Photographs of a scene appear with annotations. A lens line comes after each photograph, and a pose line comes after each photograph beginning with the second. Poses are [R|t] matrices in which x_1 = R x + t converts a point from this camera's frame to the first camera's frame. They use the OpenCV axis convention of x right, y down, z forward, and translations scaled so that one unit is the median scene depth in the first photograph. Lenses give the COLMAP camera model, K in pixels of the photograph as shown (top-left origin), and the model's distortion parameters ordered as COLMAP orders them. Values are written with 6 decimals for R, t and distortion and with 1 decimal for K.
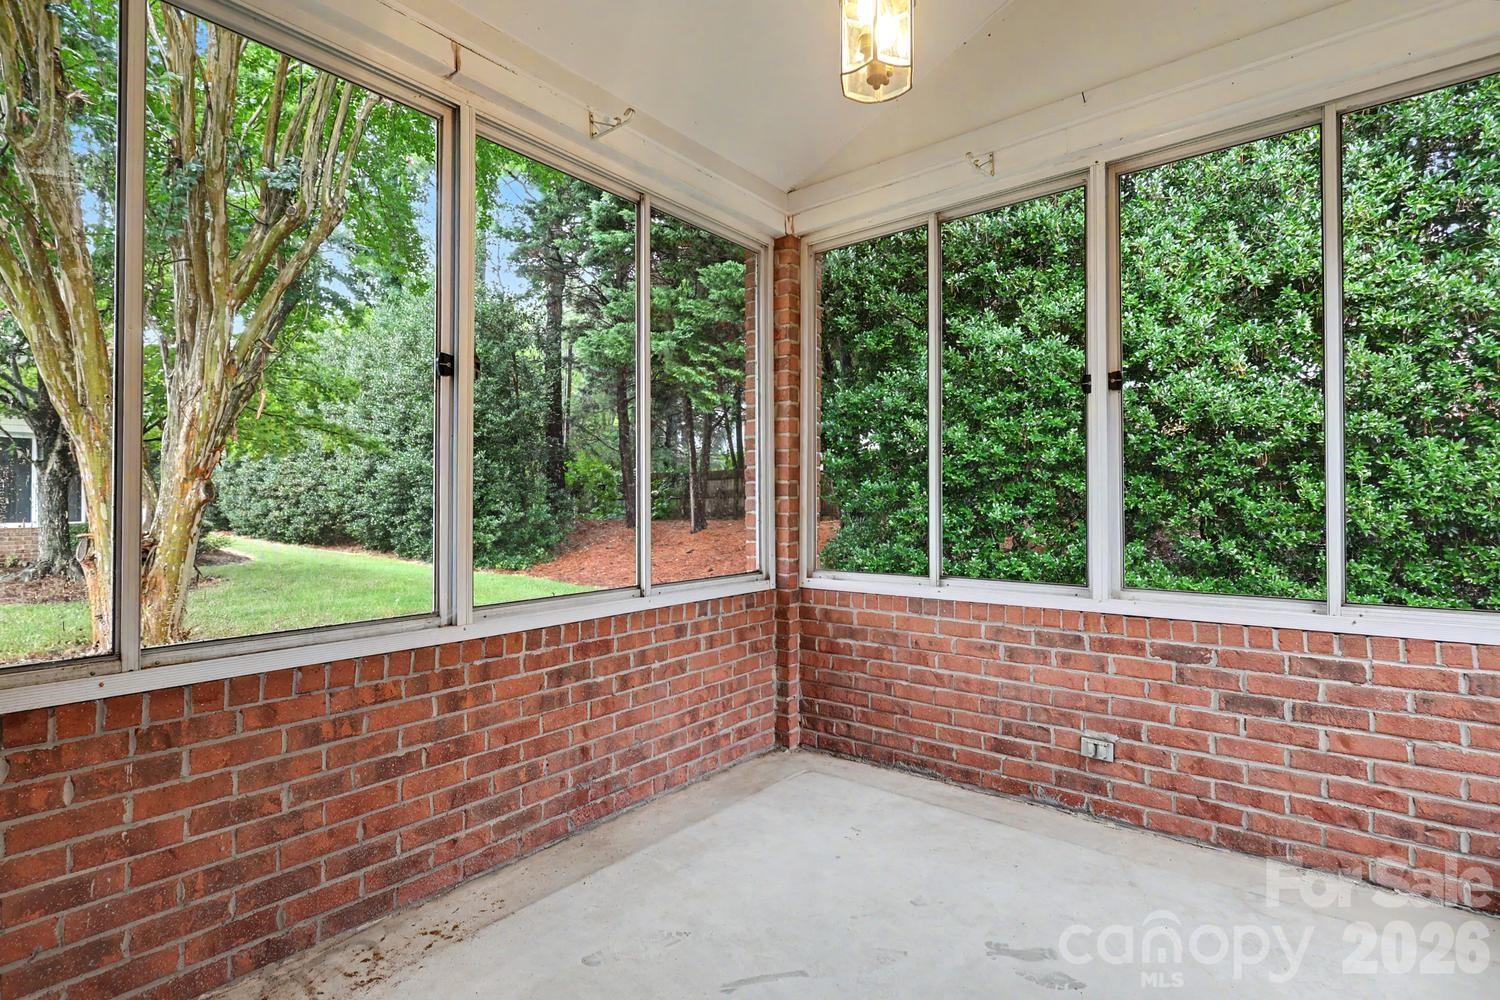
lens RADIAL K [[707.4, 0, 746.6], [0, 707.4, 506.0], [0, 0, 1]] dist [-0.000218, 0.000143]
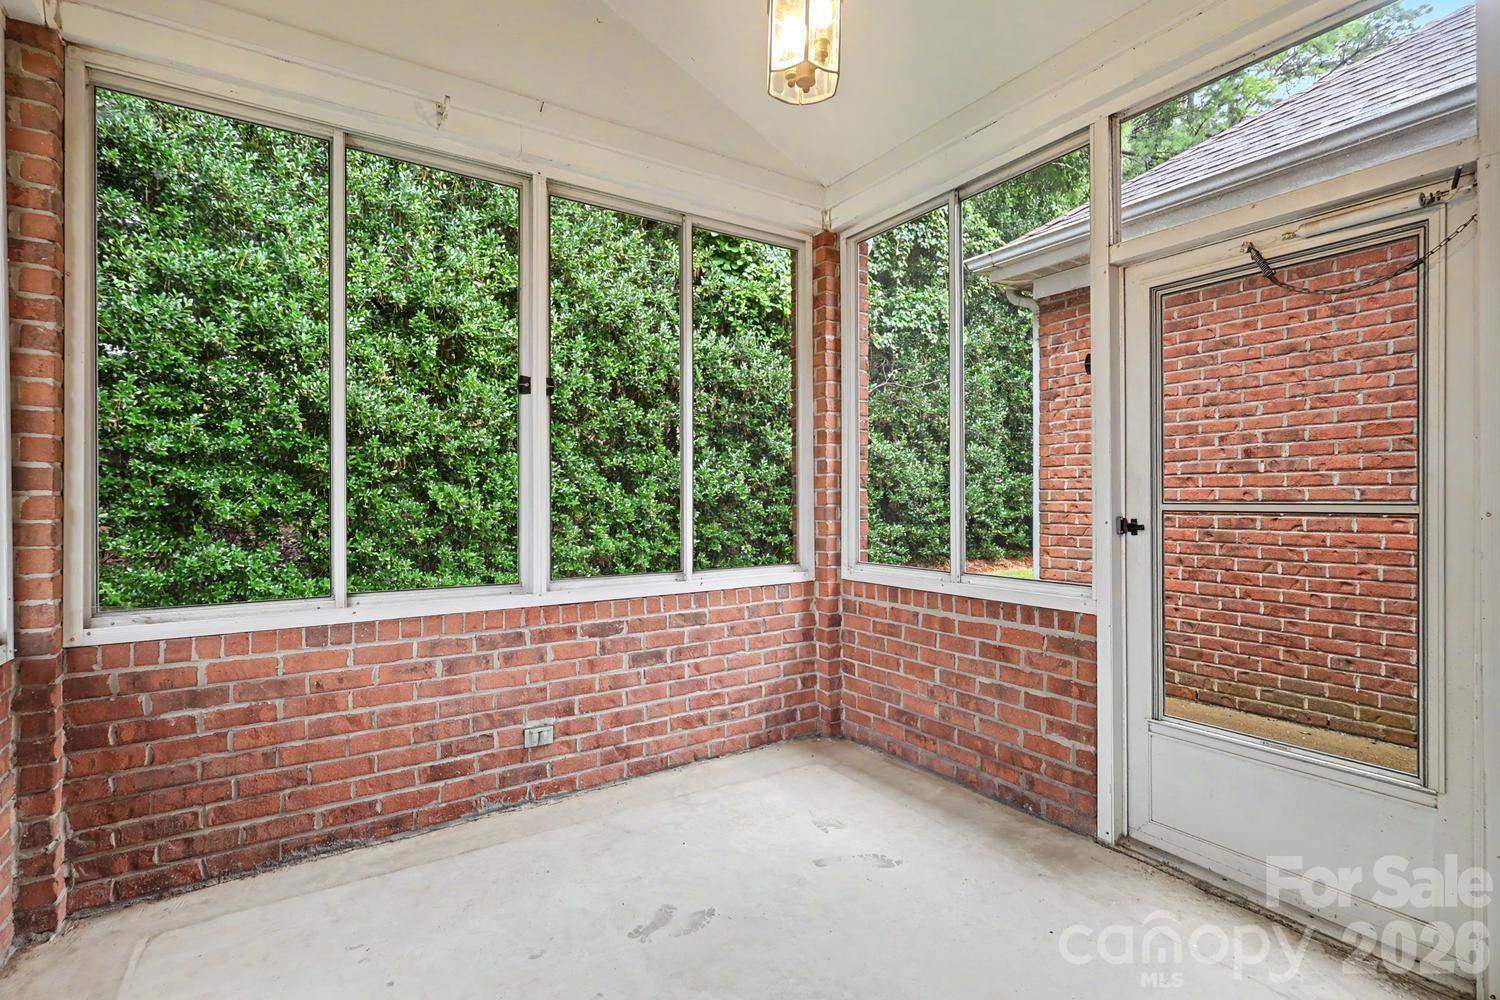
lens RADIAL K [[723.2, 0, 735.1], [0, 723.2, 515.9], [0, 0, 1]] dist [0.001384, -0.000037]
pose [[0.307848, -0.018730, 0.951251, -0.388321], [0.007895, 0.999822, 0.017131, 0.000977], [-0.951403, 0.002237, 0.307941, 0.355436]]
